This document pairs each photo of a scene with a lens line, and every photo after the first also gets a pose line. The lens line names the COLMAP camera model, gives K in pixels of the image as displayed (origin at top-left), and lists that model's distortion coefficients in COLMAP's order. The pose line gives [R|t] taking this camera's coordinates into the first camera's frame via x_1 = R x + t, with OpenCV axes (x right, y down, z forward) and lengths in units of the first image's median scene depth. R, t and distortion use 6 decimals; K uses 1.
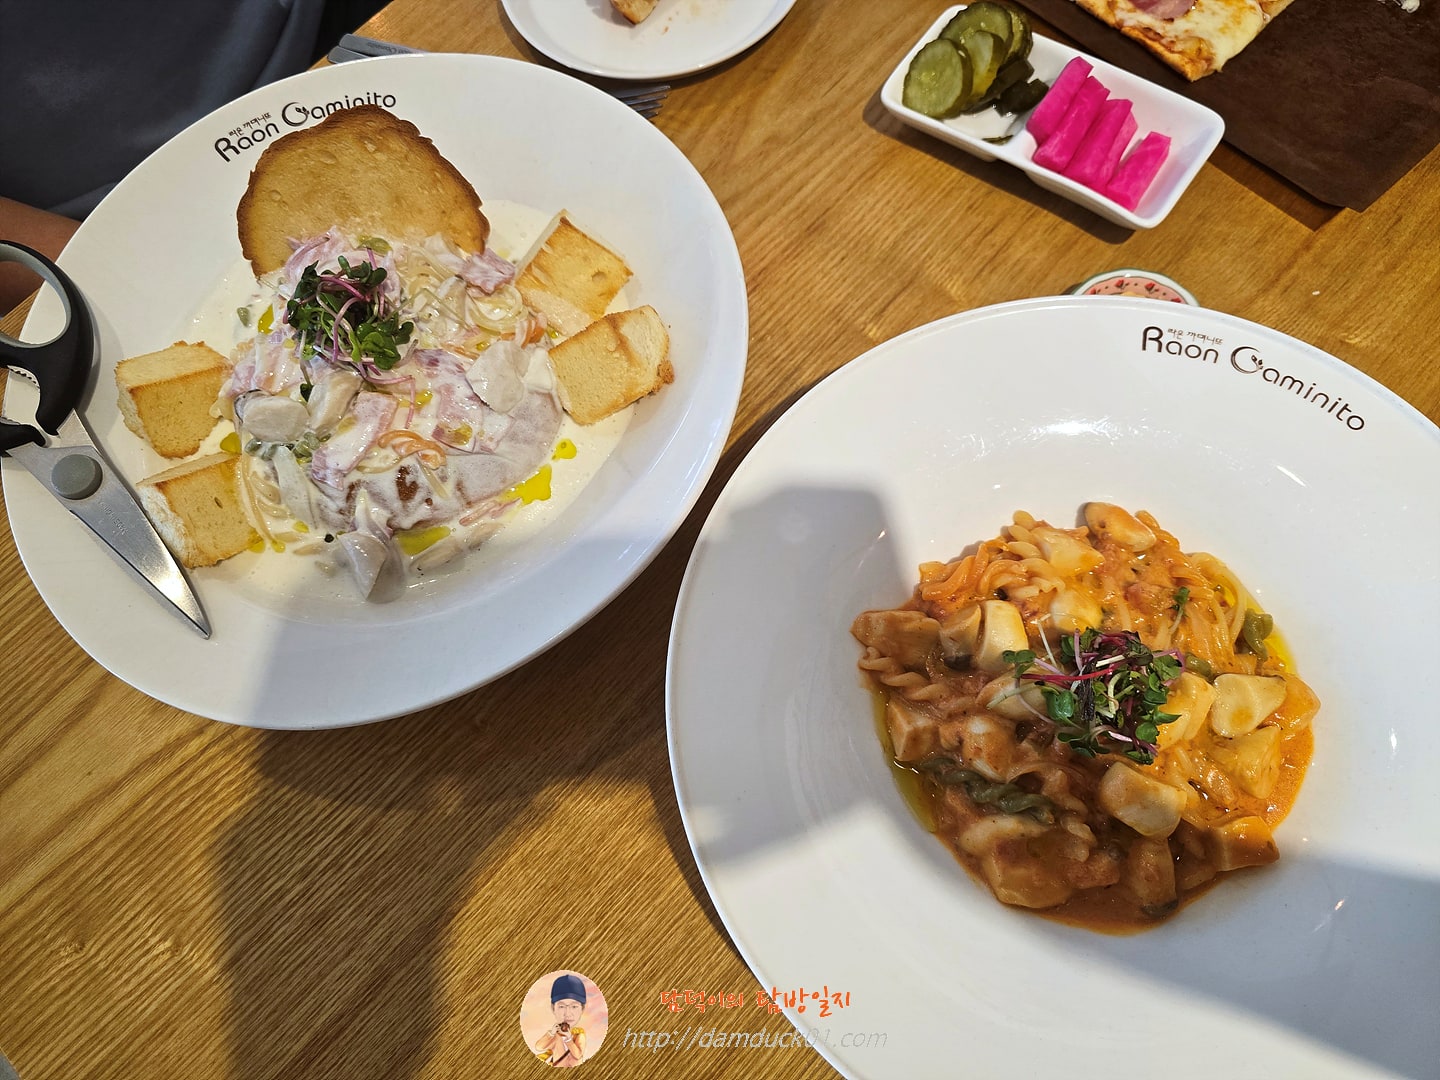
lens RADIAL K [[1012.6, 0, 728.6], [0, 1012.6, 551.6], [0, 0, 1]] dist [-0.002076, -0.002316]
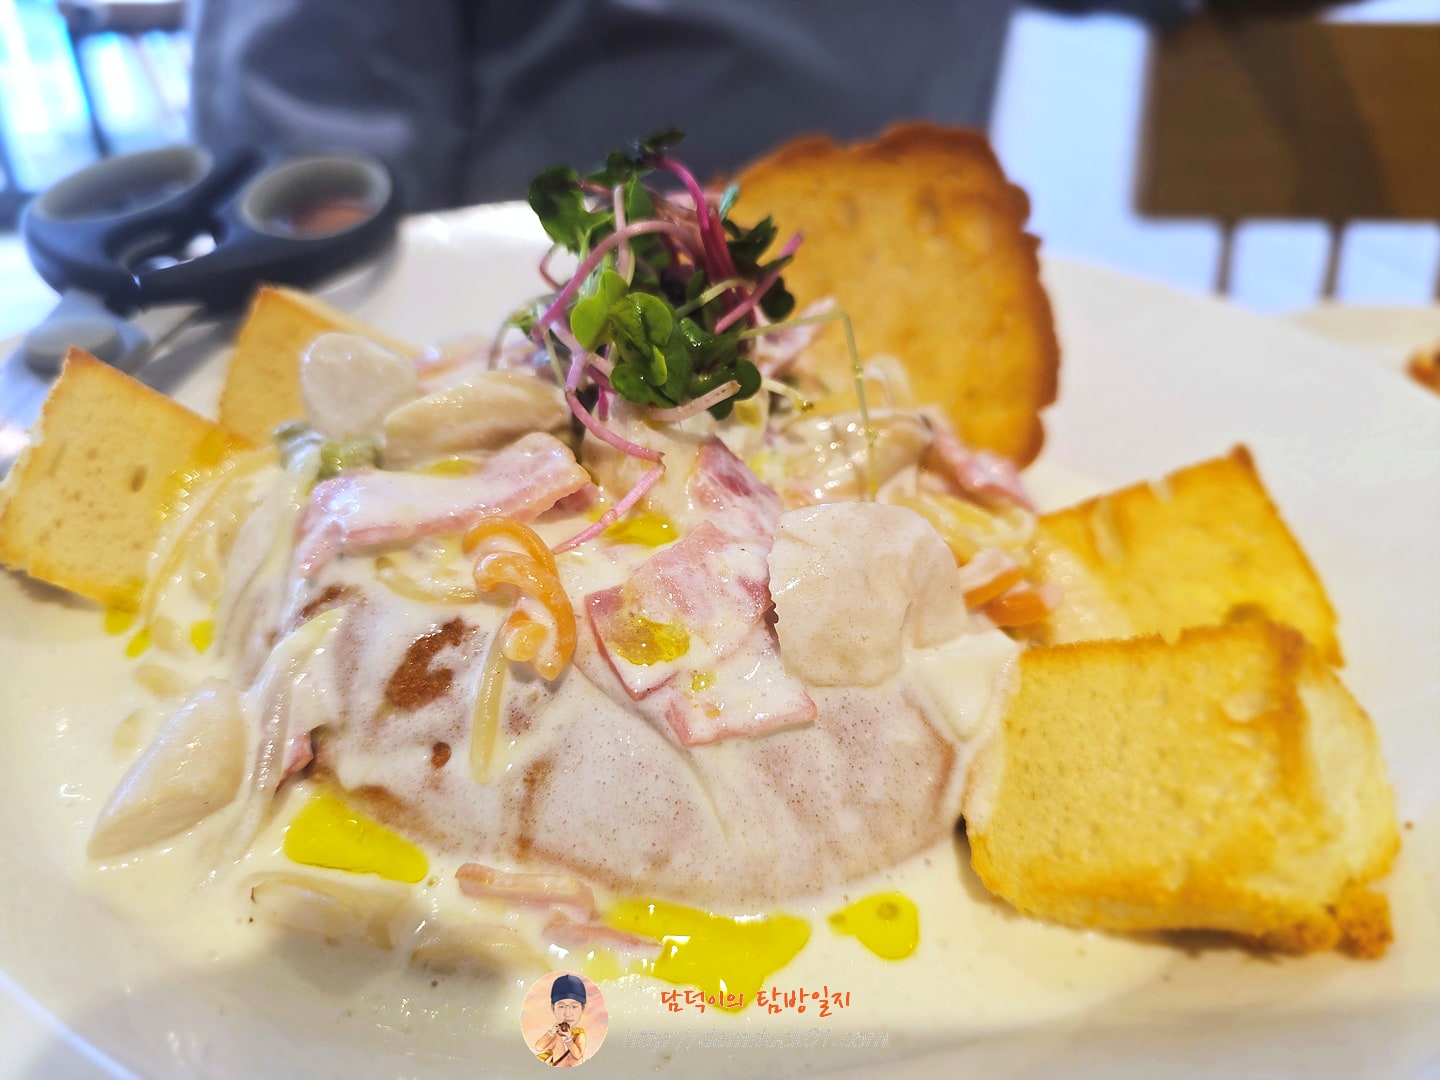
lens RADIAL K [[1012.6, 0, 728.6], [0, 1012.6, 551.6], [0, 0, 1]] dist [-0.002076, -0.002316]
pose [[0.734409, 0.432247, -0.523265, -0.091656], [-0.658917, 0.638903, -0.397027, -0.023739], [0.162702, 0.636369, 0.754031, 0.737509]]
